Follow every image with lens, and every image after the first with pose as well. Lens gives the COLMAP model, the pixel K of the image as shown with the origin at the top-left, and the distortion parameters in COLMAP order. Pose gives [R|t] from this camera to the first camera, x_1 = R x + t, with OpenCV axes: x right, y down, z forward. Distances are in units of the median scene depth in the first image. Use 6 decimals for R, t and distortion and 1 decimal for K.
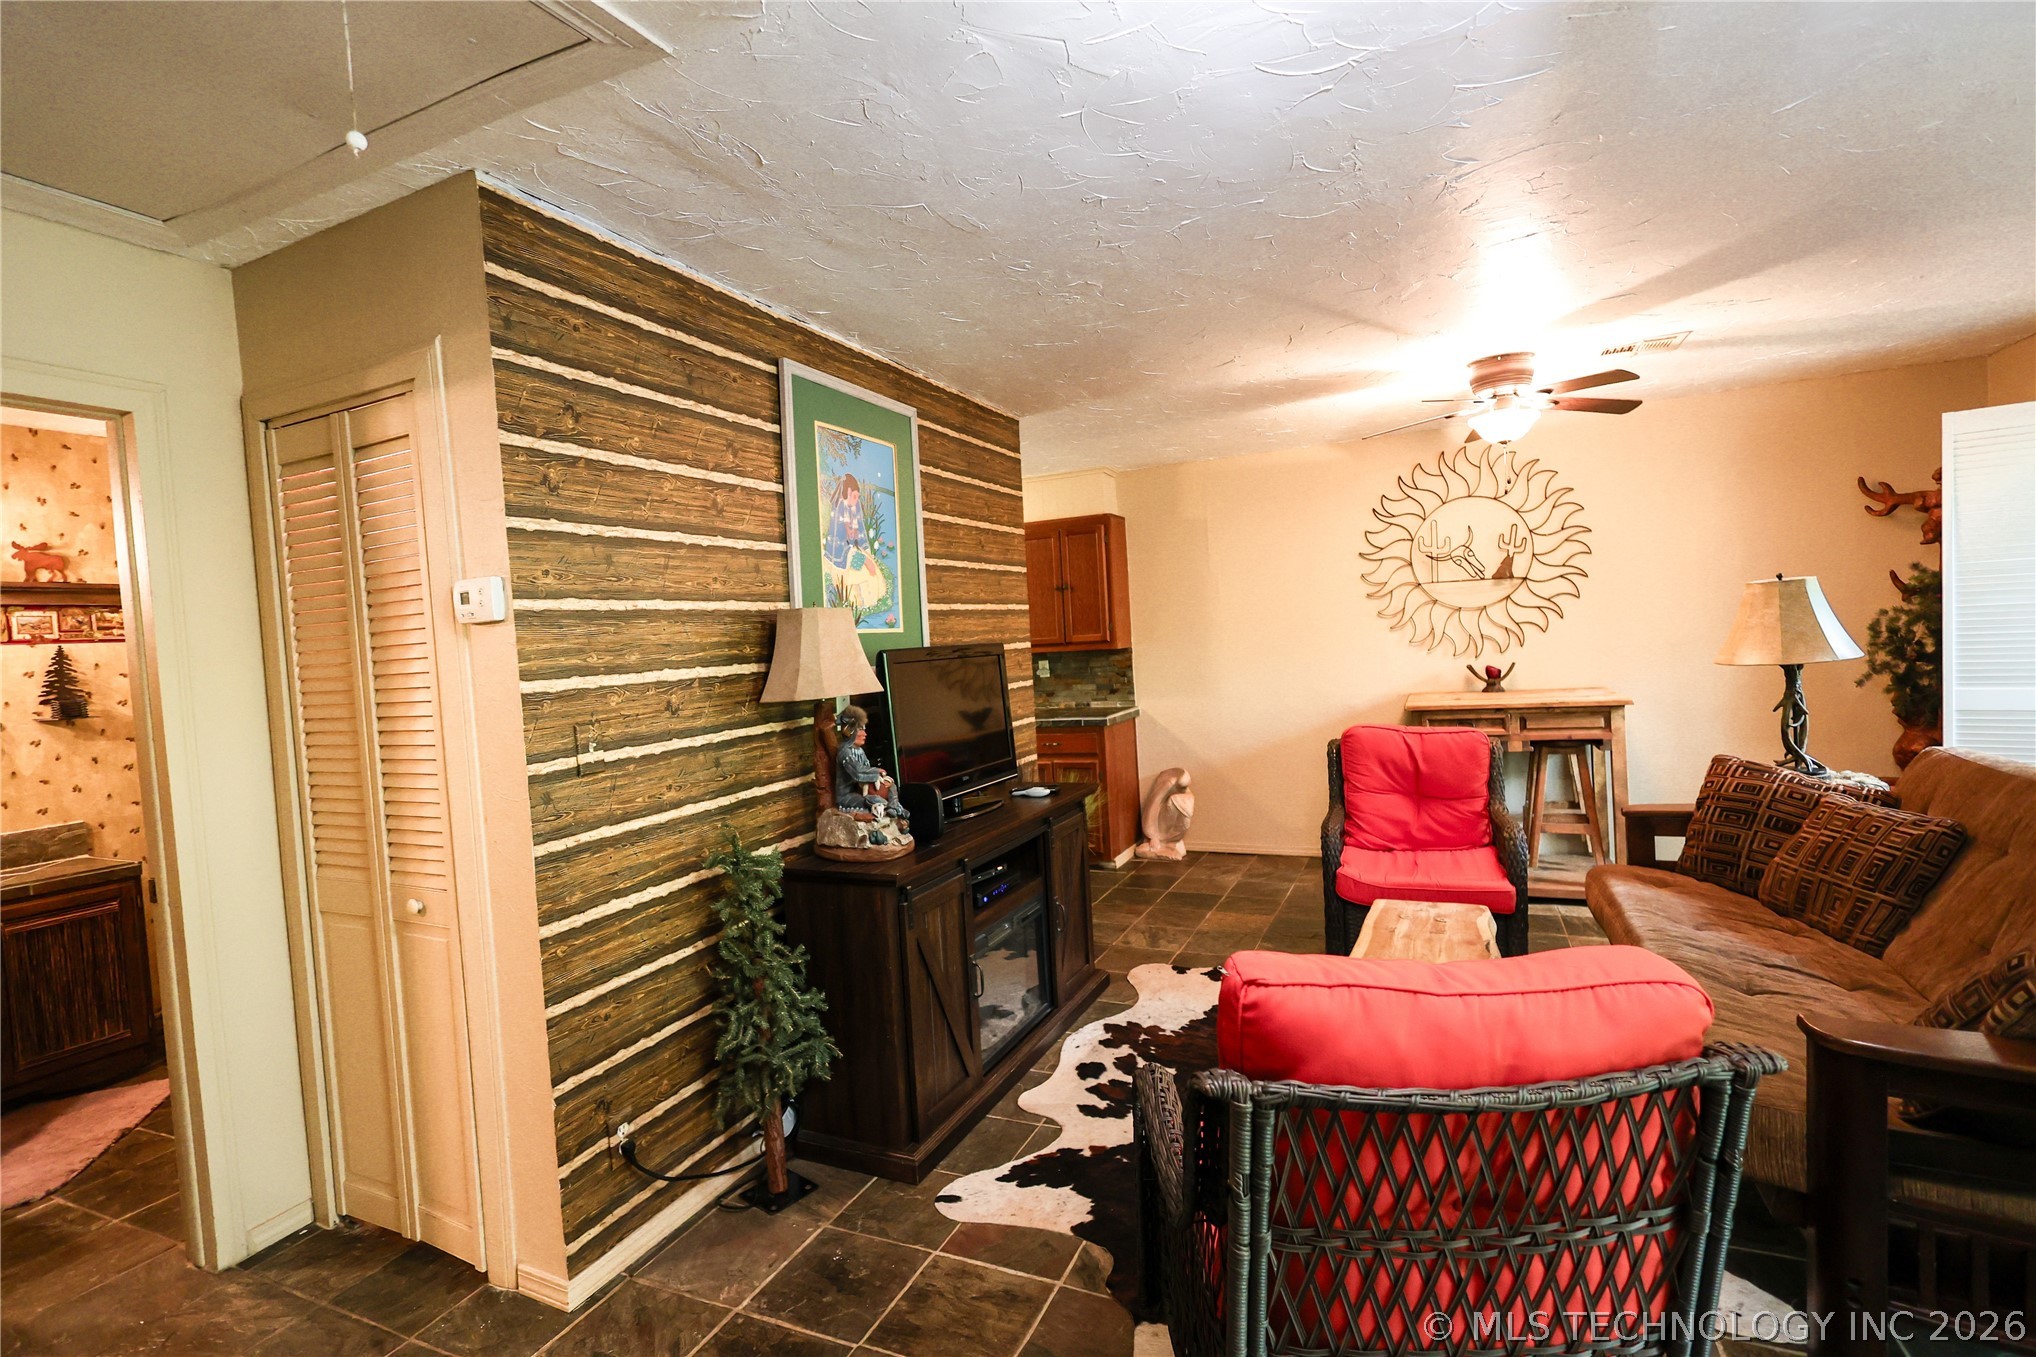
lens RADIAL K [[939.8, 0, 1018.0], [0, 939.8, 678.5], [0, 0, 1]] dist [0.003270, 0.000382]
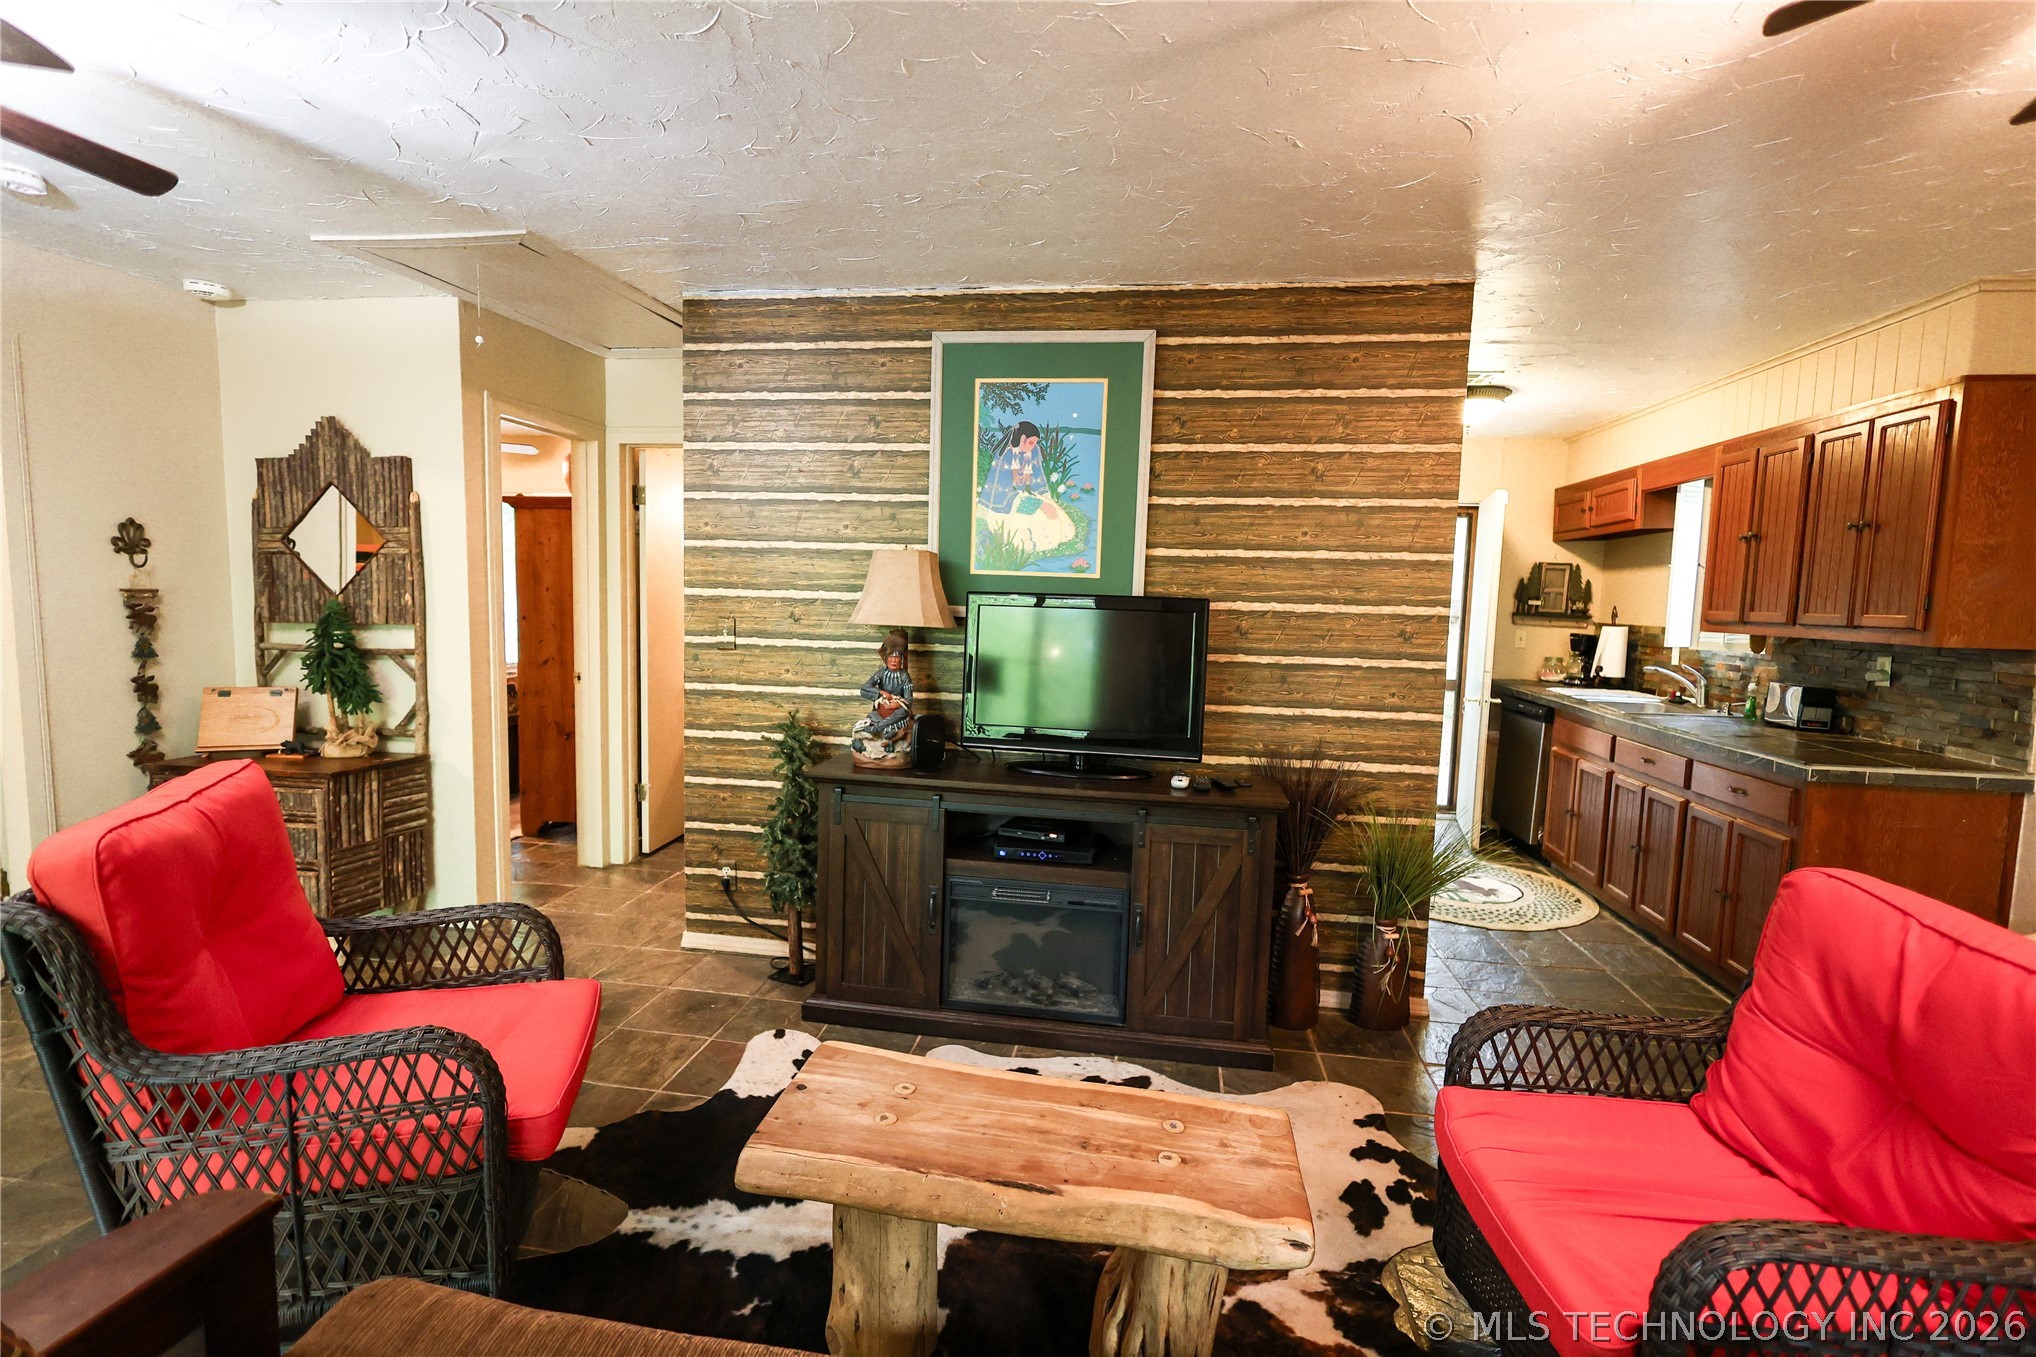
lens RADIAL K [[939.8, 0, 1018.0], [0, 939.8, 678.5], [0, 0, 1]] dist [0.003270, 0.000382]
pose [[0.275124, 0.153166, -0.949129, 0.764620], [-0.086280, 0.987178, 0.134297, -0.068089], [0.957529, 0.044943, 0.284812, 0.638201]]
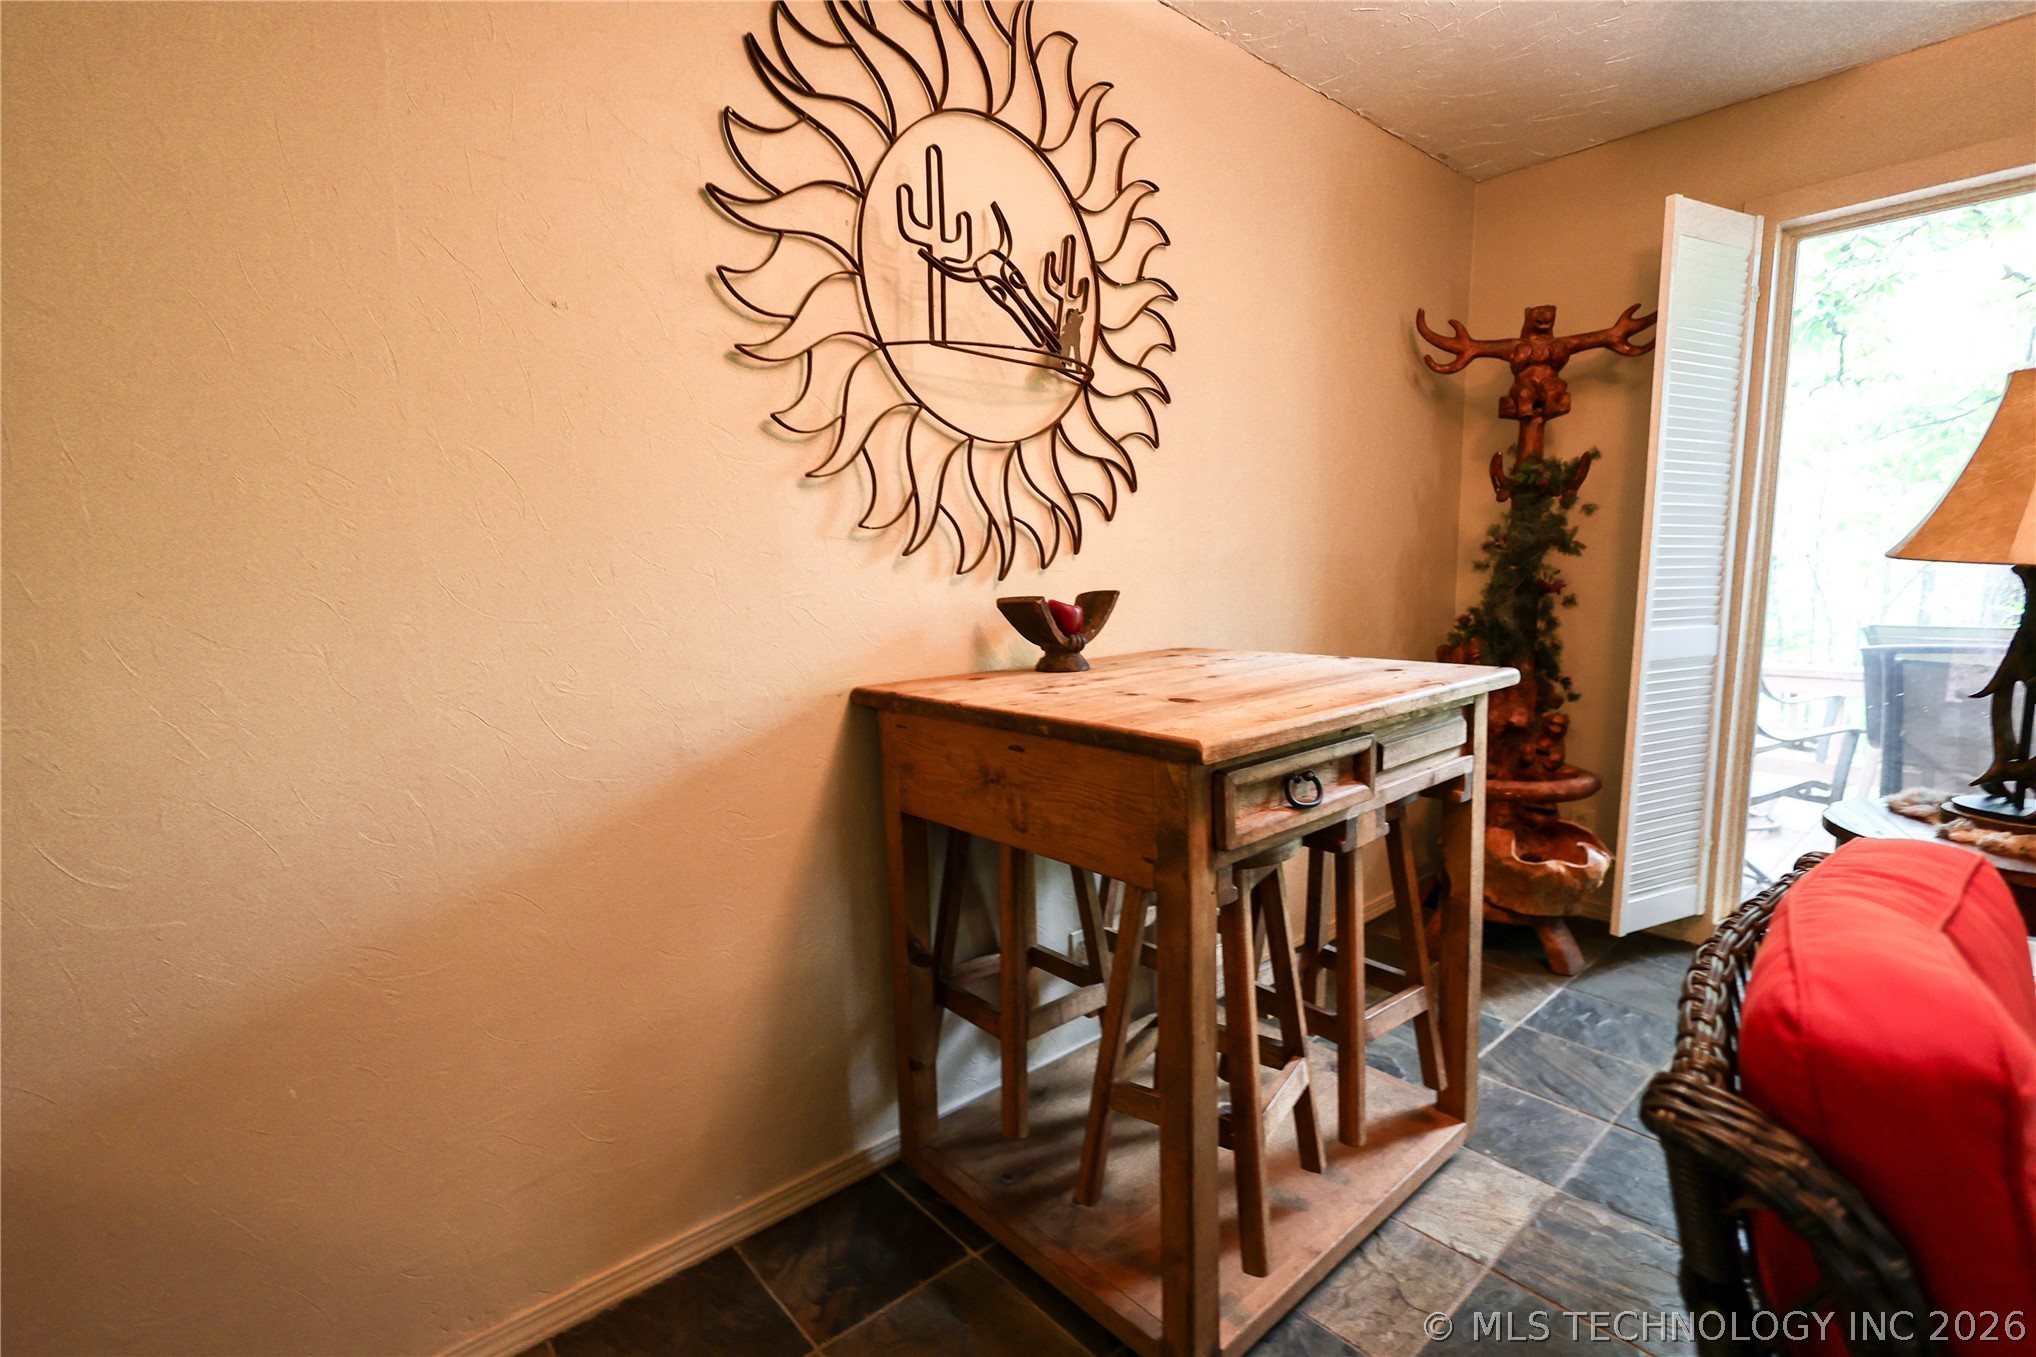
lens RADIAL K [[939.8, 0, 1018.0], [0, 939.8, 678.5], [0, 0, 1]] dist [0.003270, 0.000382]
pose [[0.408283, -0.062544, 0.910710, 0.227269], [0.034732, 0.997992, 0.052967, -0.004521], [-0.912195, 0.010005, 0.409635, 1.271820]]
